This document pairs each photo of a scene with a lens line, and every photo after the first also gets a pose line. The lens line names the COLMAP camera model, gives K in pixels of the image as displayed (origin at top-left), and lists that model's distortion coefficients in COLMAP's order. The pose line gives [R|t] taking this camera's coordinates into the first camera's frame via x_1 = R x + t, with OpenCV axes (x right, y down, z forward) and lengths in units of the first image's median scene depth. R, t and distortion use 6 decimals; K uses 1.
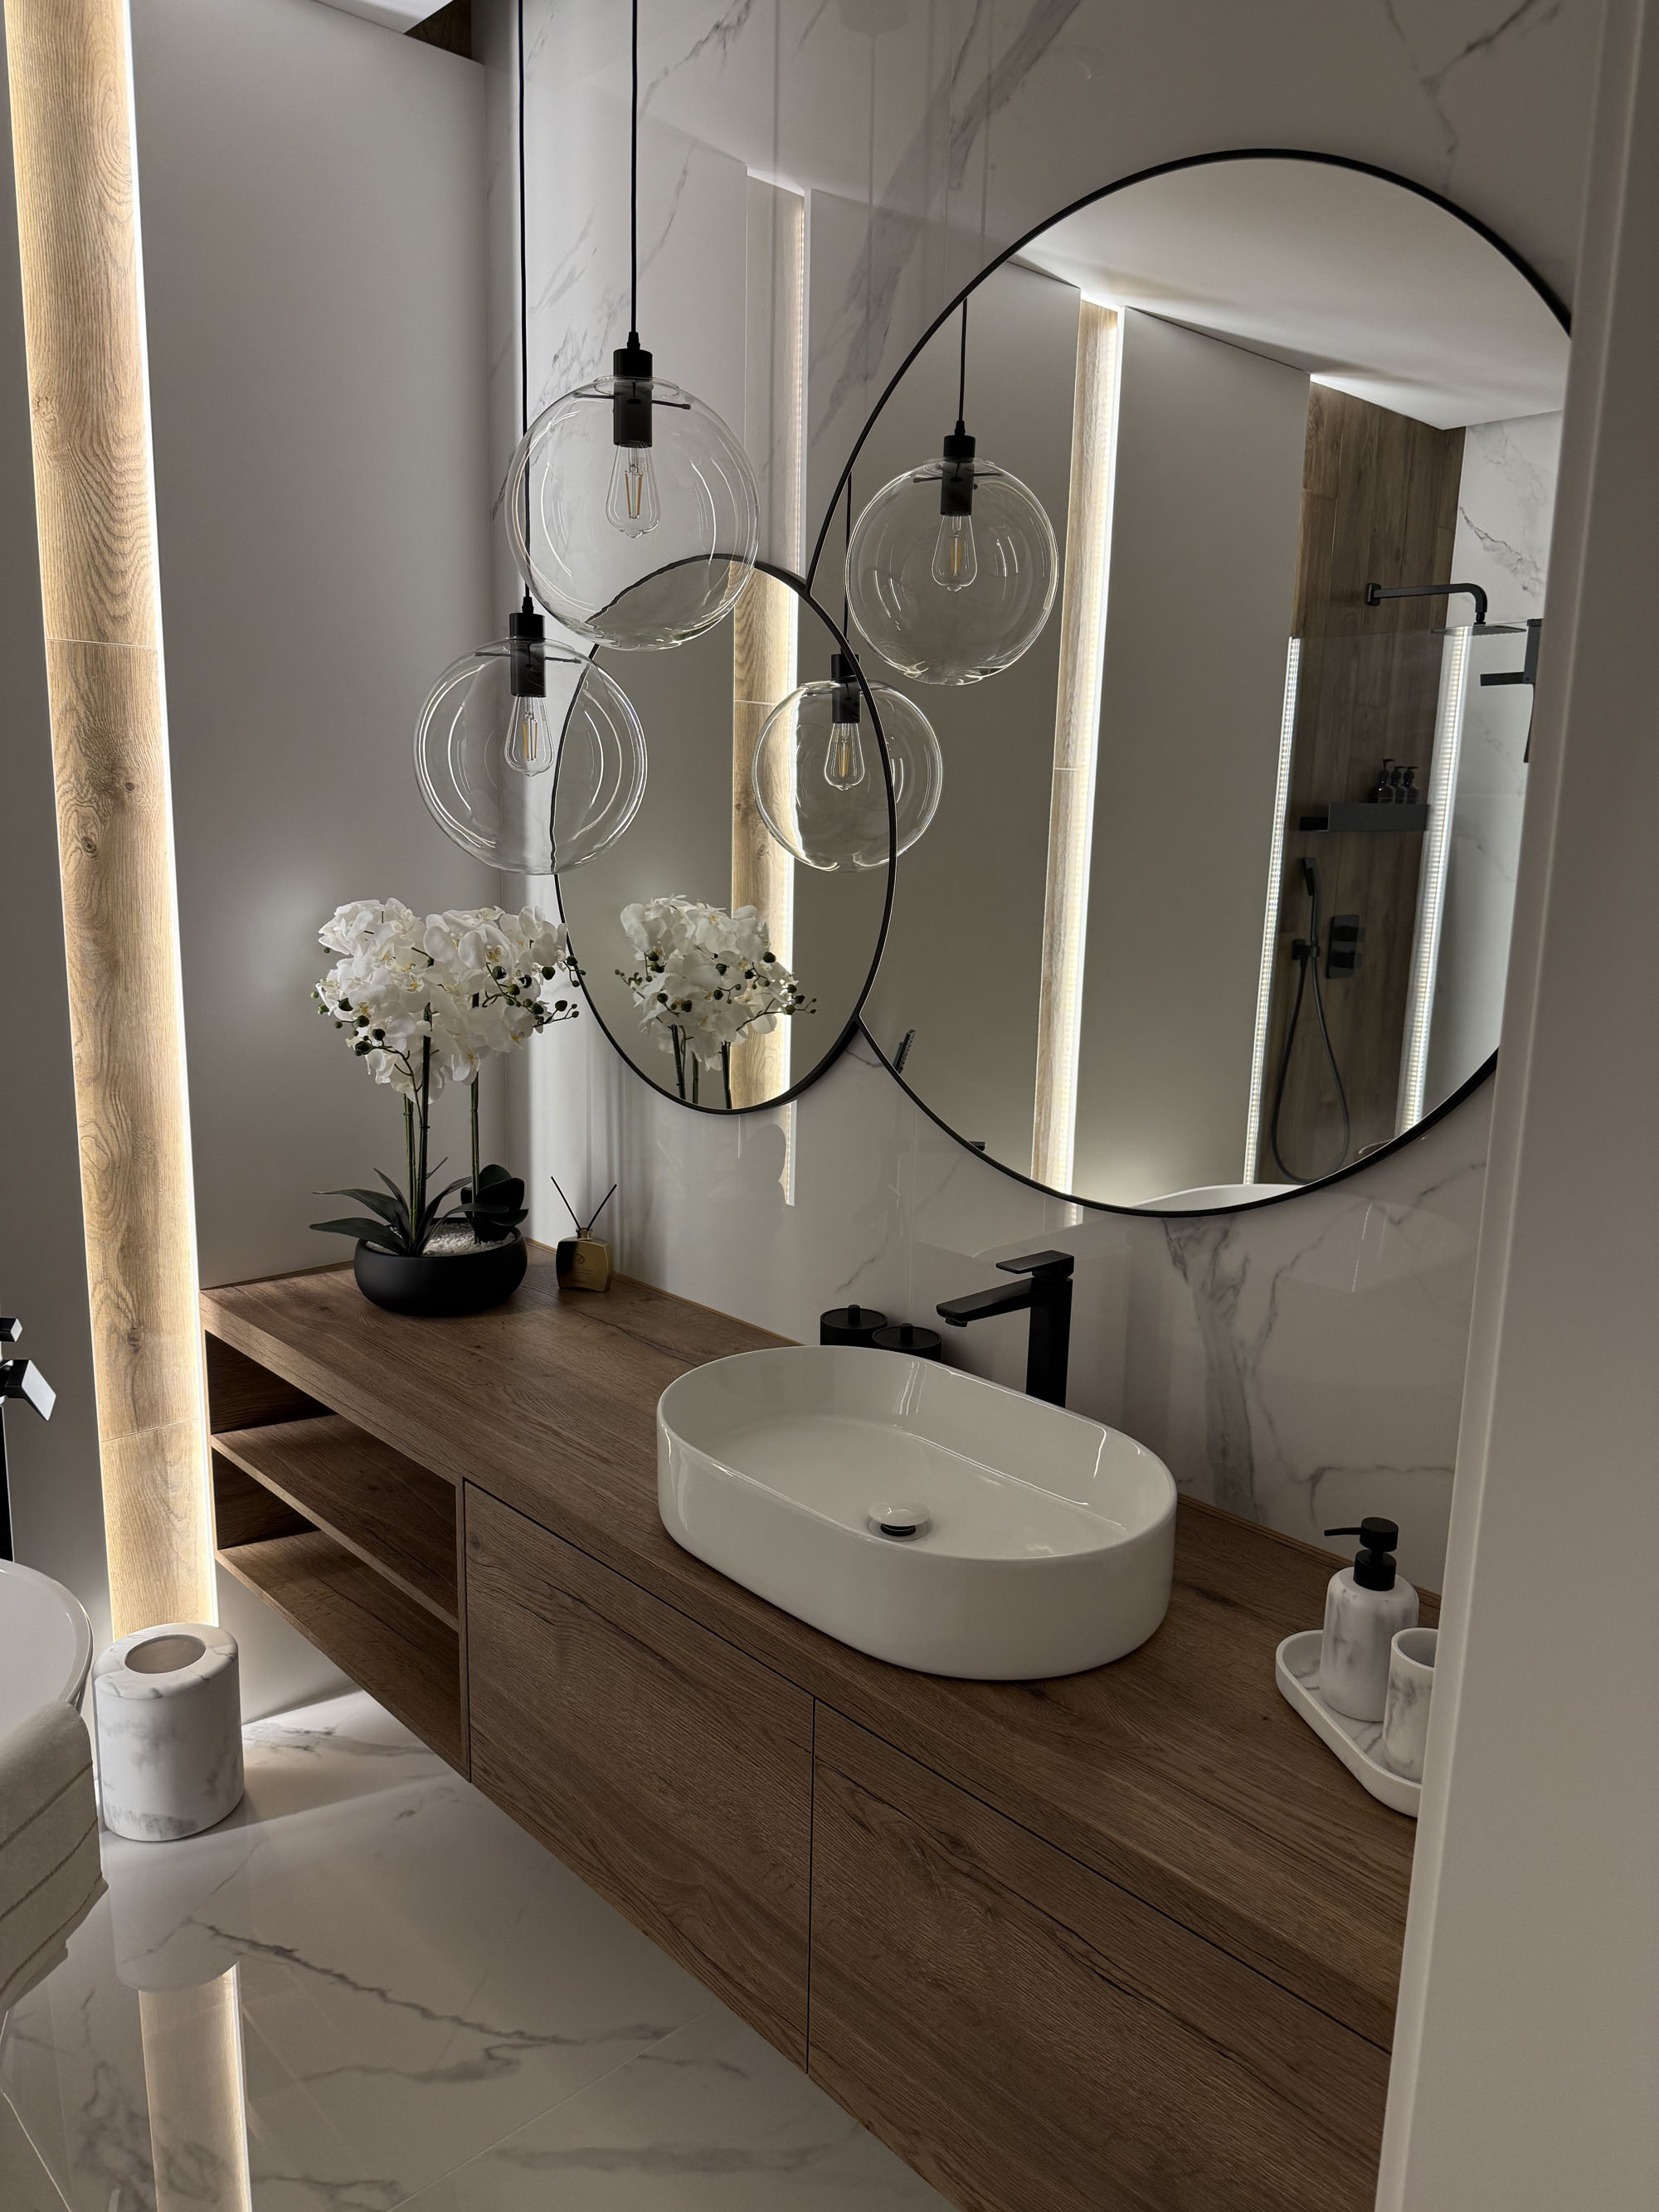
lens RADIAL K [[1551.5, 0, 836.1], [0, 1551.5, 1120.7], [0, 0, 1]] dist [0.035981, -0.051613]
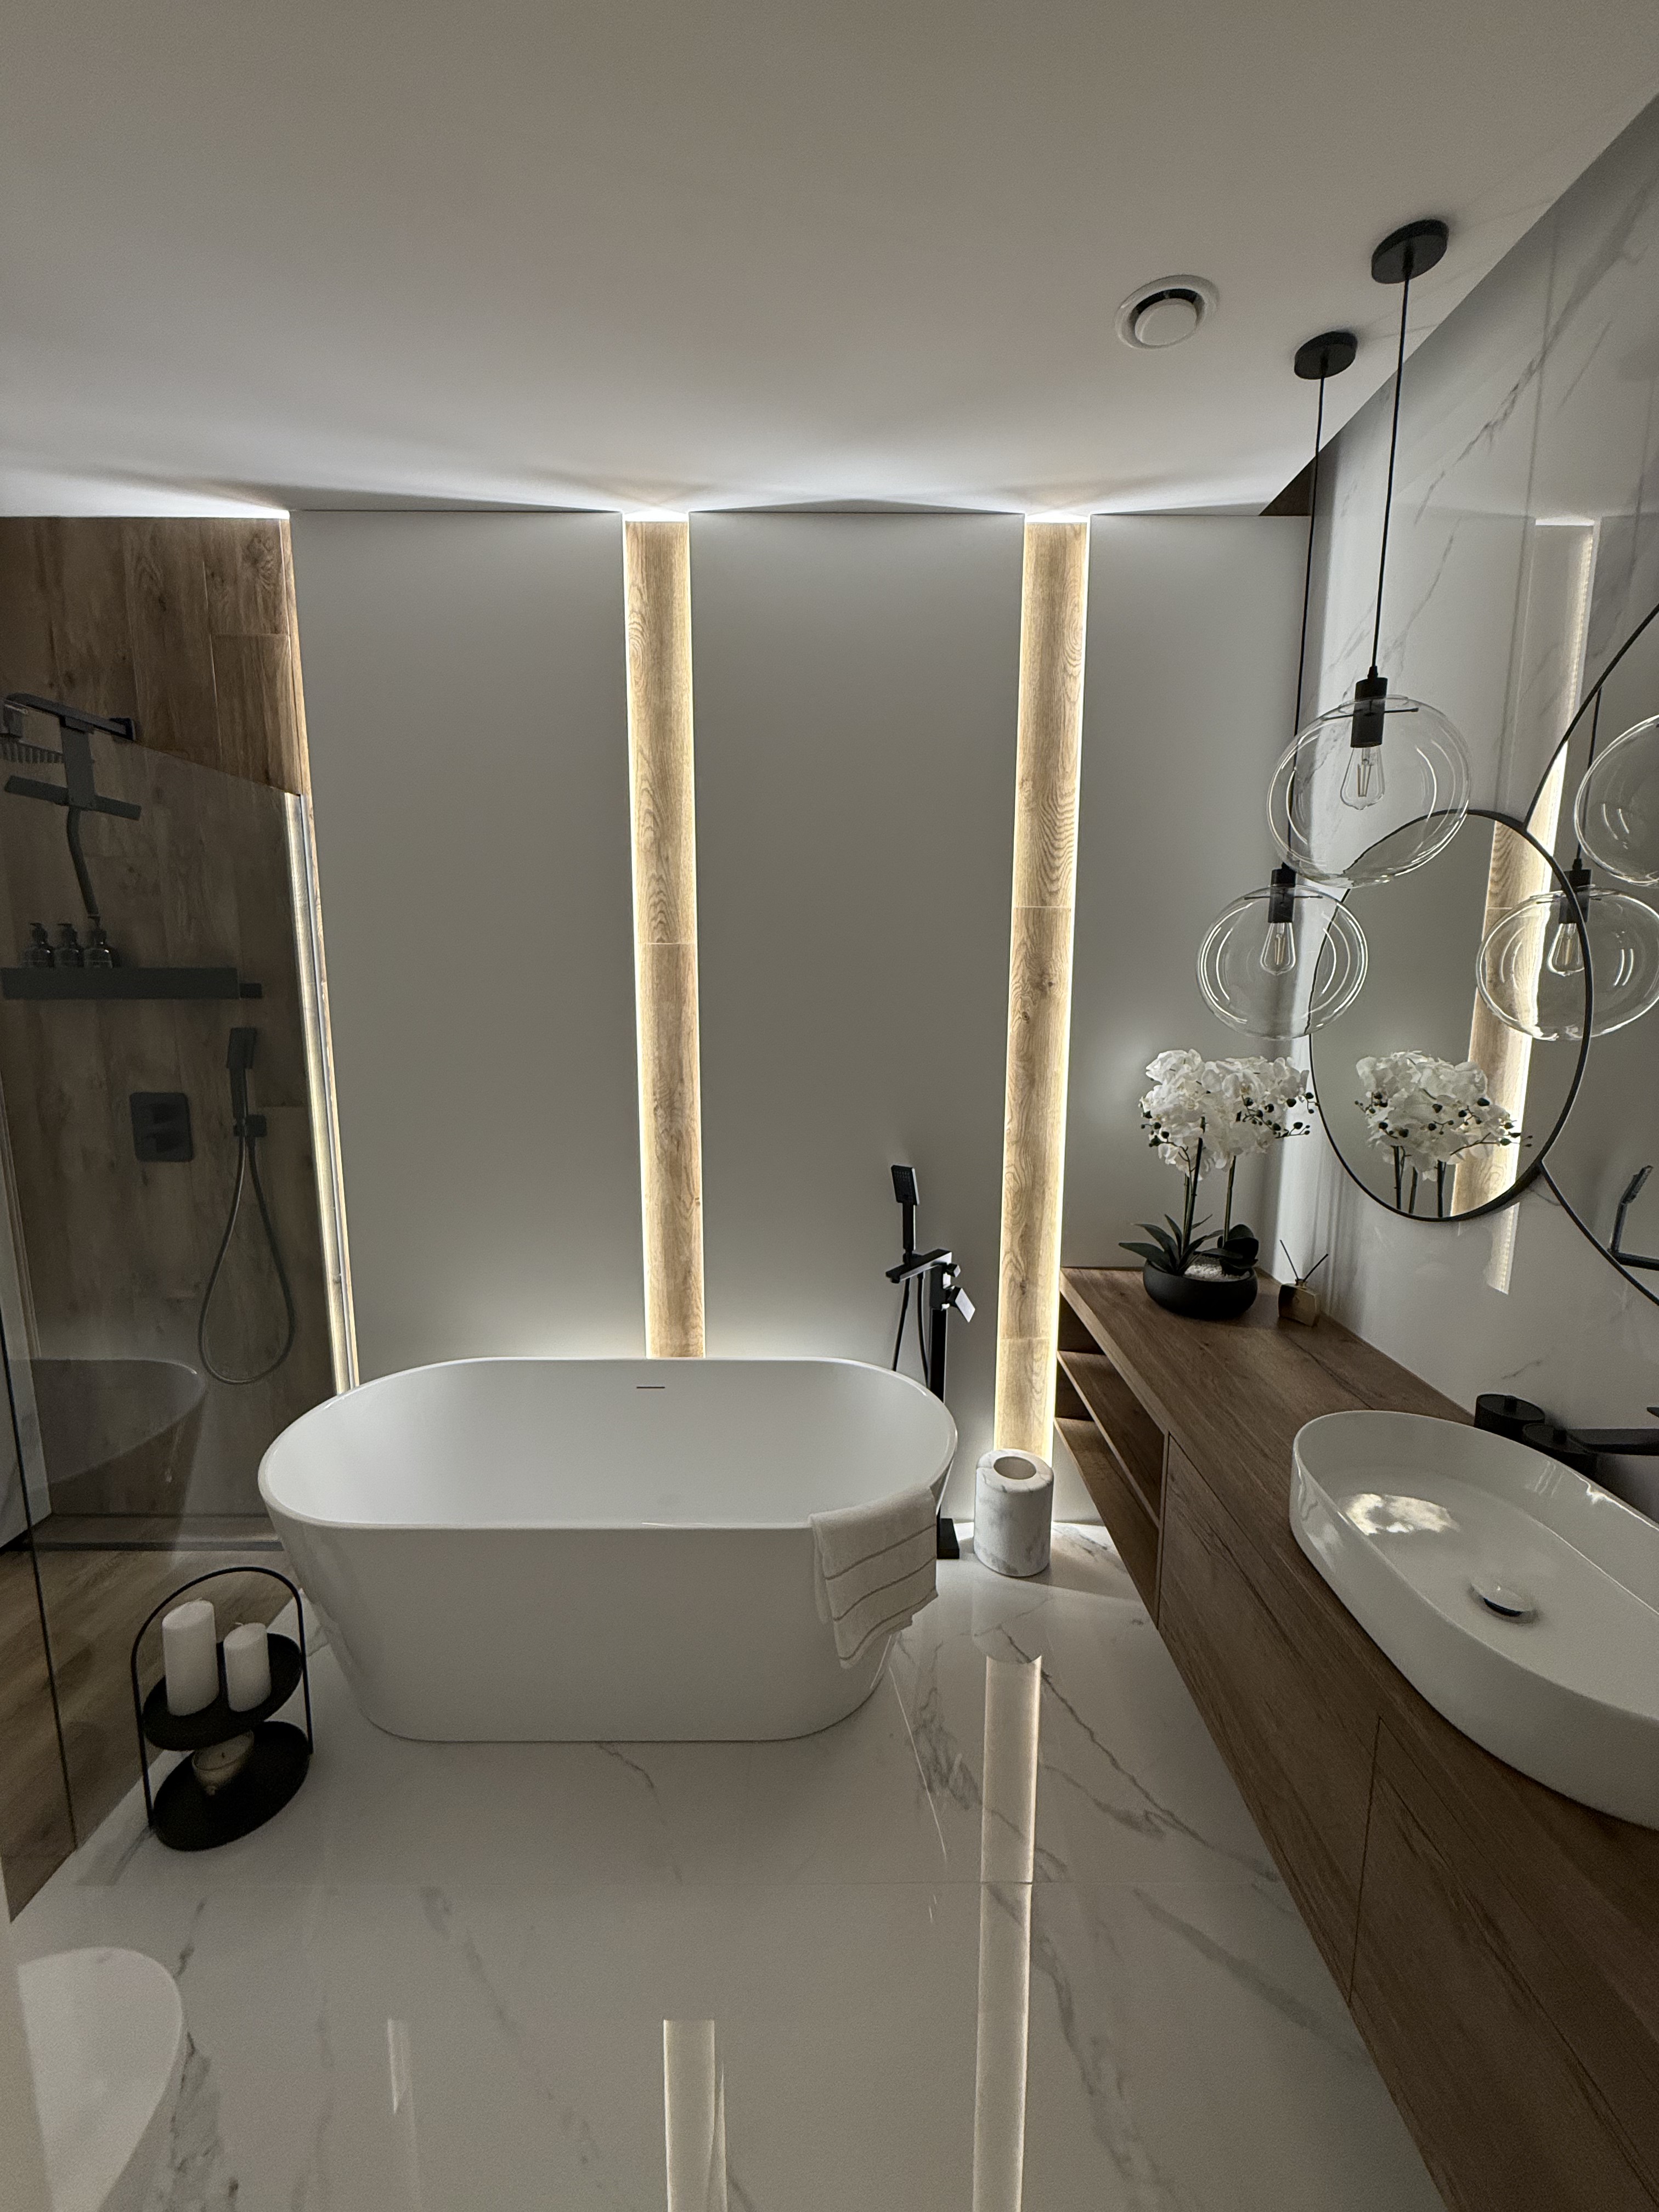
lens RADIAL K [[879.1, 0, 831.4], [0, 879.1, 1102.9], [0, 0, 1]] dist [-0.003176, 0.001000]
pose [[0.727922, 0.078301, -0.681175, 0.067805], [-0.116150, 0.993182, -0.009955, -0.037395], [0.675751, 0.086364, 0.732053, 0.094366]]
